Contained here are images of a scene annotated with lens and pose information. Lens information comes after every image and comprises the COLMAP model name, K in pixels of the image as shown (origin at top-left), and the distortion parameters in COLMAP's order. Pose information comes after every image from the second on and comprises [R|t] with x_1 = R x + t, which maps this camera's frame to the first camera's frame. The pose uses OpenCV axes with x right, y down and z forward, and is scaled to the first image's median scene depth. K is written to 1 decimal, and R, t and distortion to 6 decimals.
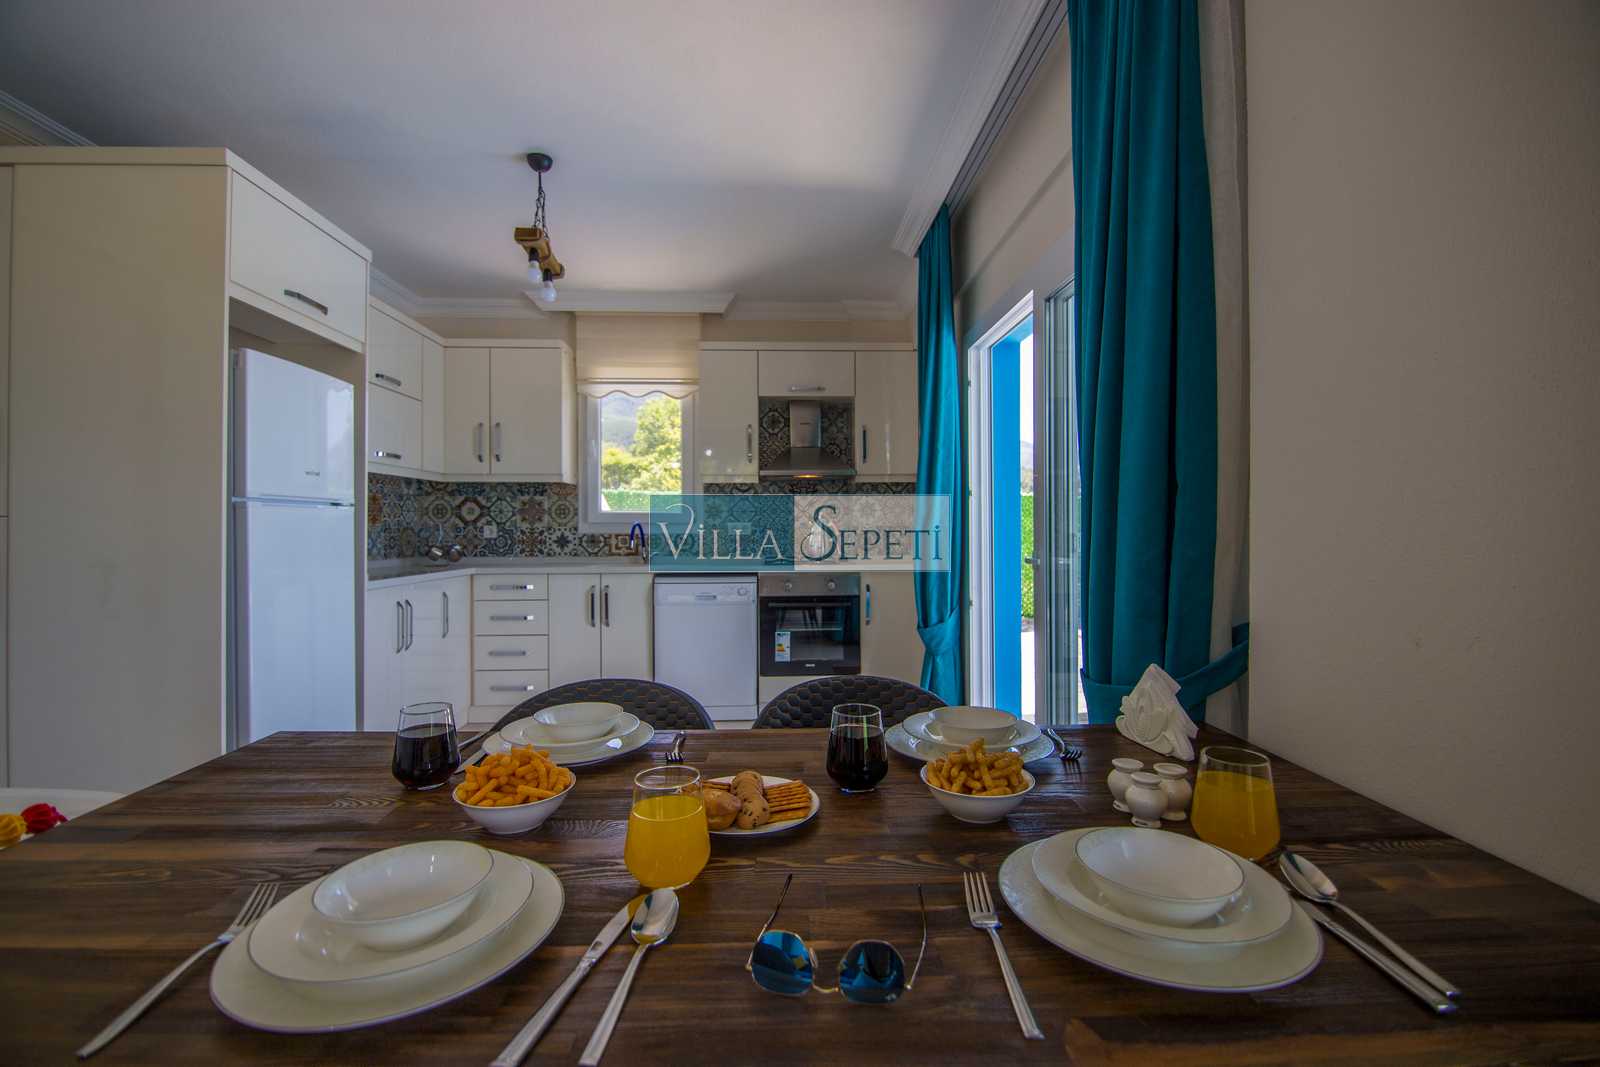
lens RADIAL K [[710.1, 0, 801.5], [0, 710.1, 529.1], [0, 0, 1]] dist [-0.002855, -0.010538]
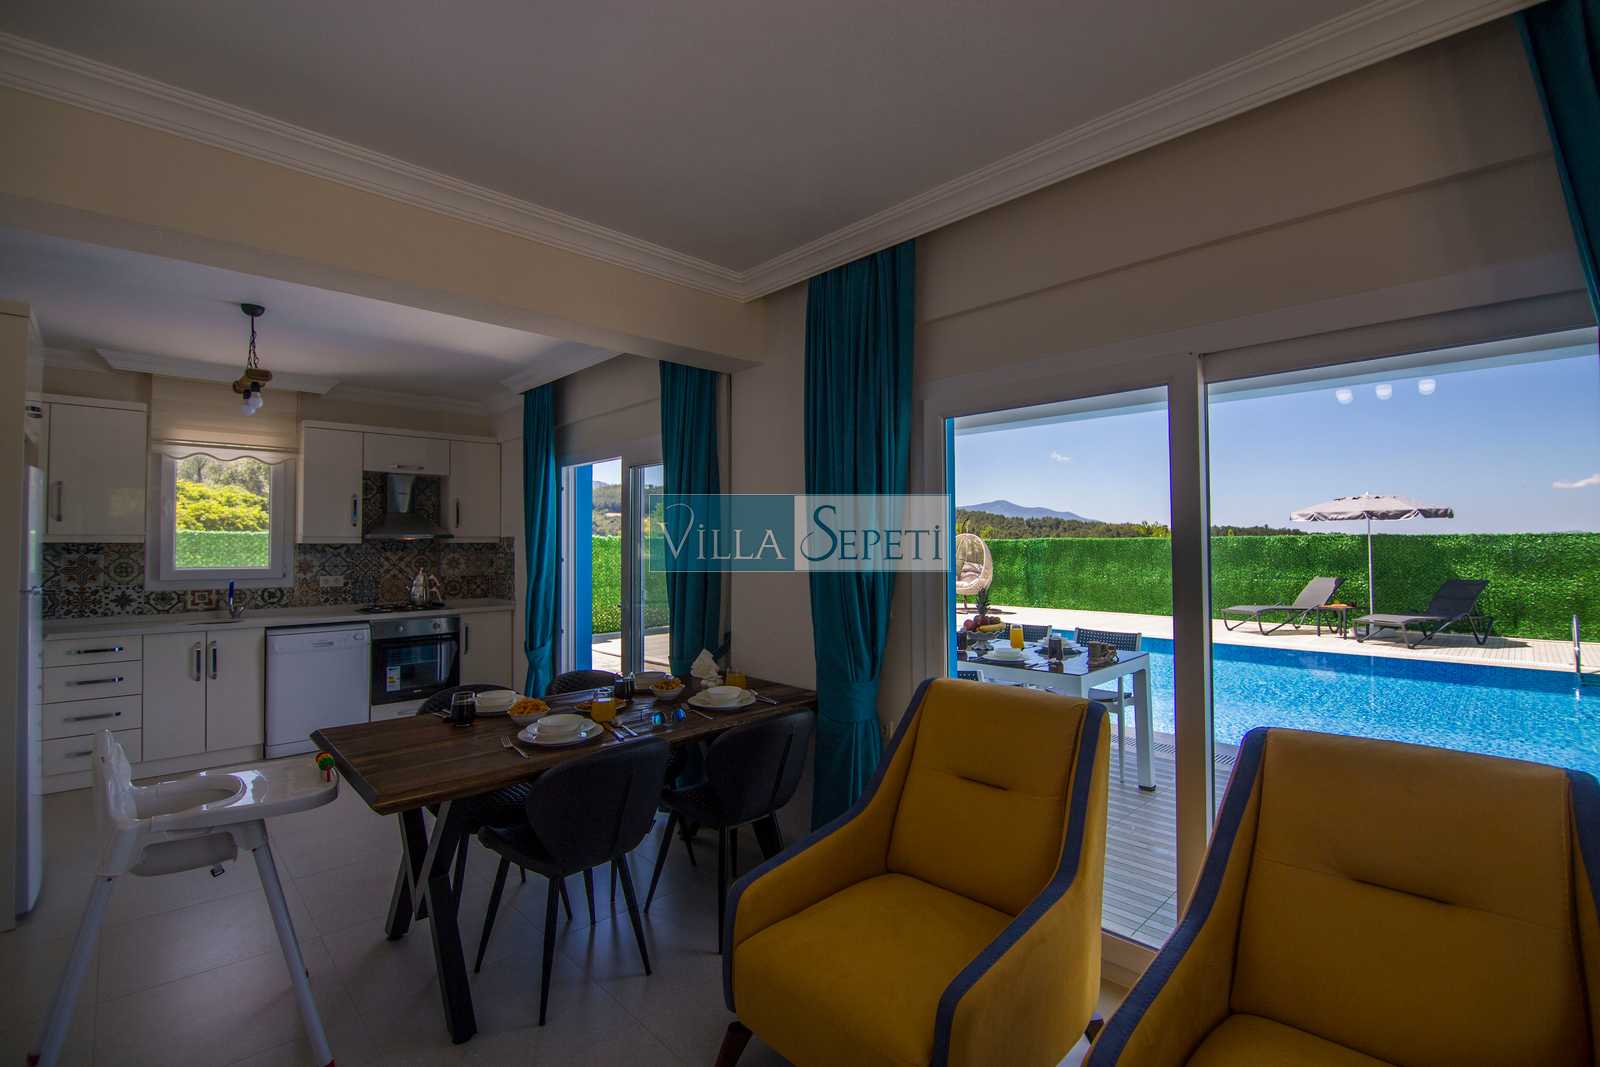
lens RADIAL K [[710.1, 0, 801.5], [0, 710.1, 529.1], [0, 0, 1]] dist [-0.002855, -0.010538]
pose [[0.749485, 0.014528, 0.661862, -0.289579], [0.002761, 0.999682, -0.025069, -0.056734], [-0.662016, 0.020616, 0.749206, -0.368028]]
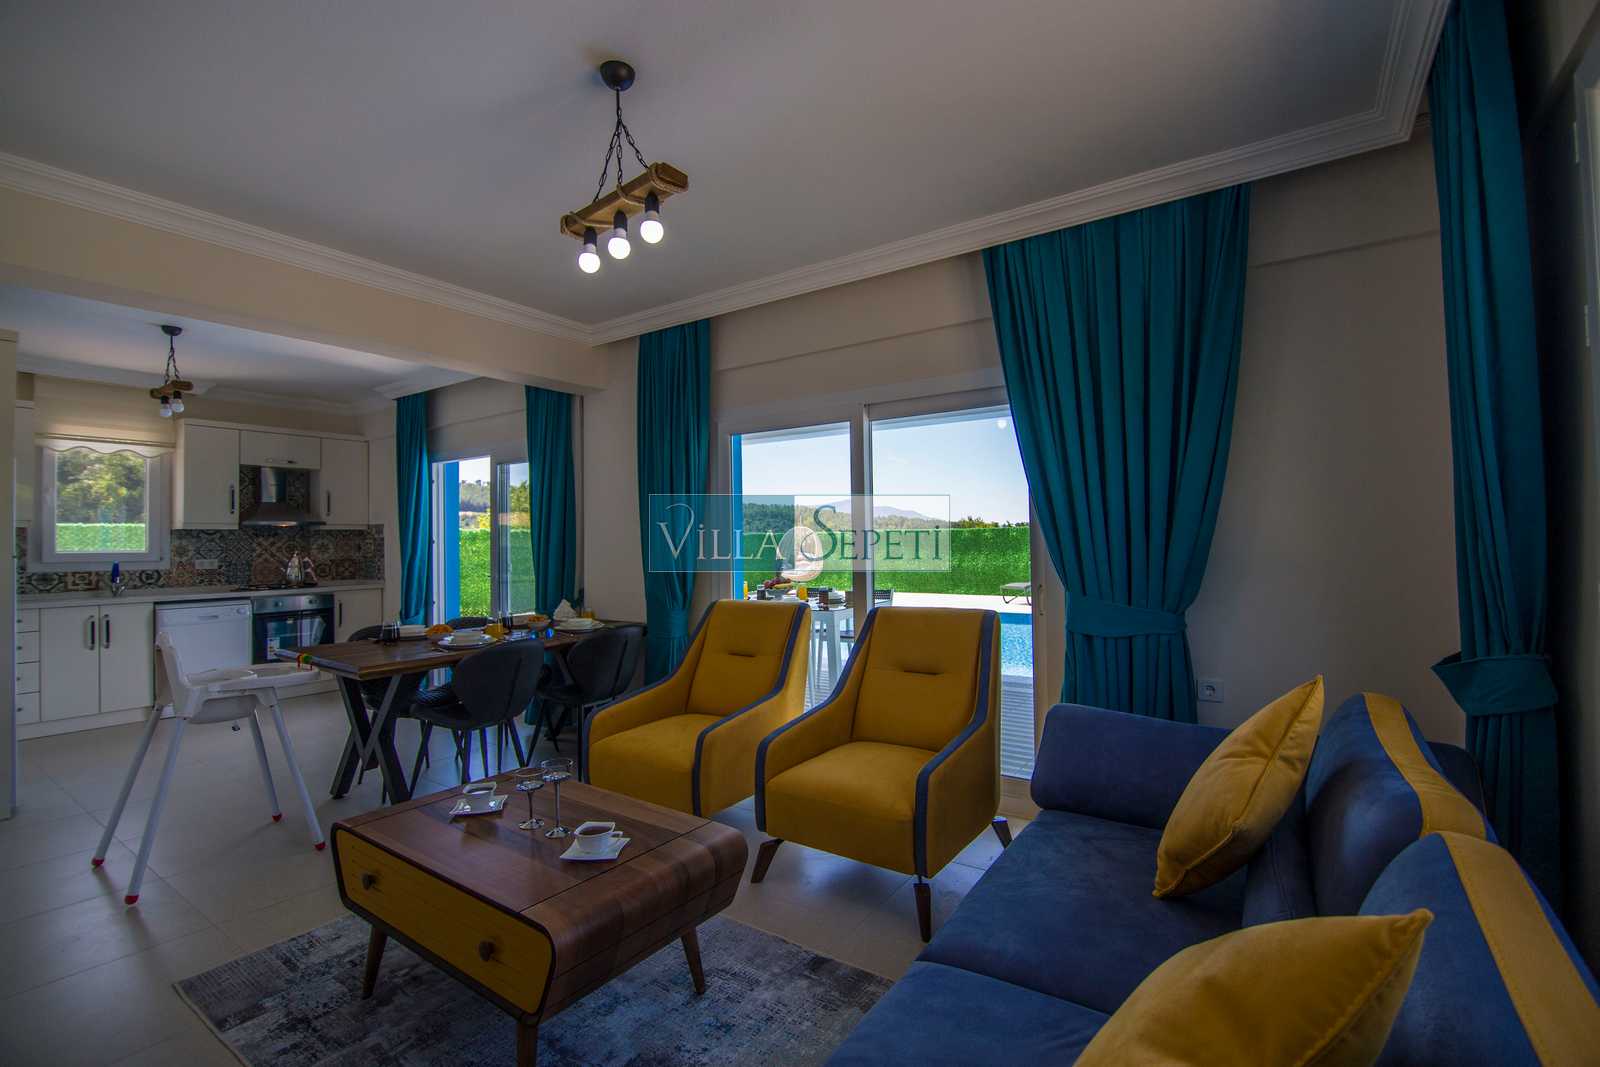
lens RADIAL K [[710.1, 0, 801.5], [0, 710.1, 529.1], [0, 0, 1]] dist [-0.002855, -0.010538]
pose [[0.599290, 0.009733, 0.800473, -0.478495], [0.012862, 0.999680, -0.021785, -0.023326], [-0.800429, 0.023352, 0.598973, -0.618890]]
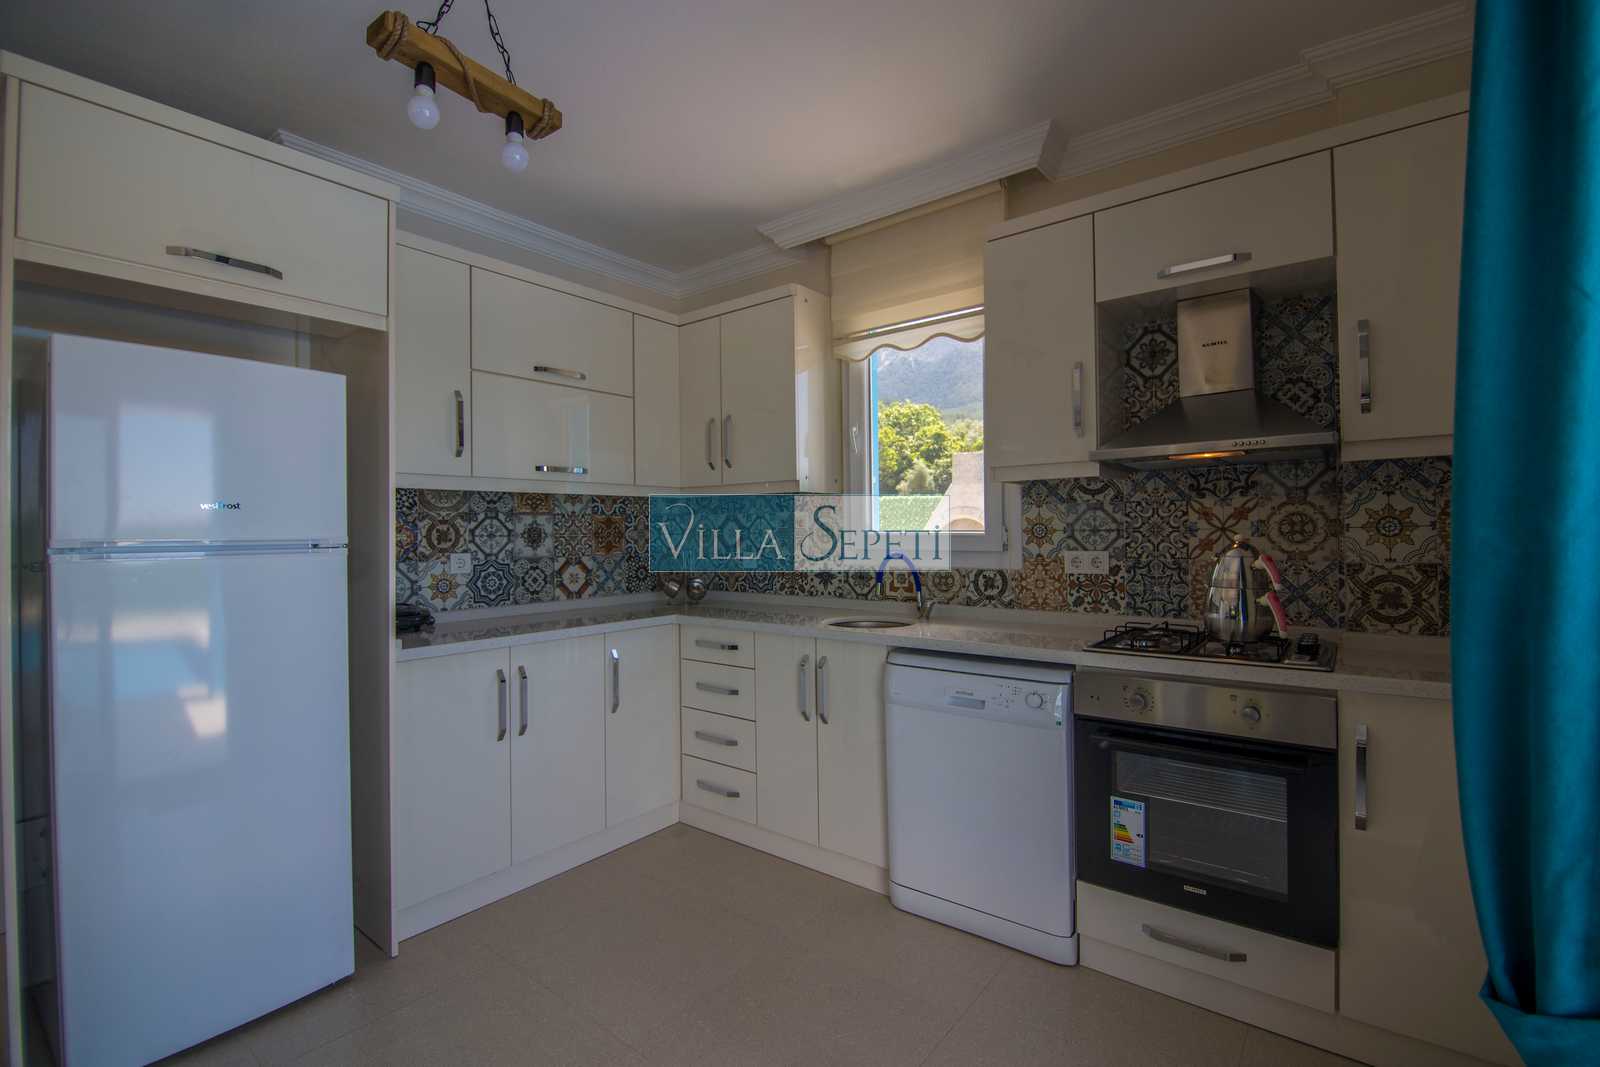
lens RADIAL K [[710.1, 0, 801.5], [0, 710.1, 529.1], [0, 0, 1]] dist [-0.002855, -0.010538]
pose [[0.759091, -0.008971, -0.650922, 0.103945], [0.008607, 0.999956, -0.003744, -0.027132], [0.650927, -0.002761, 0.759135, 0.475868]]
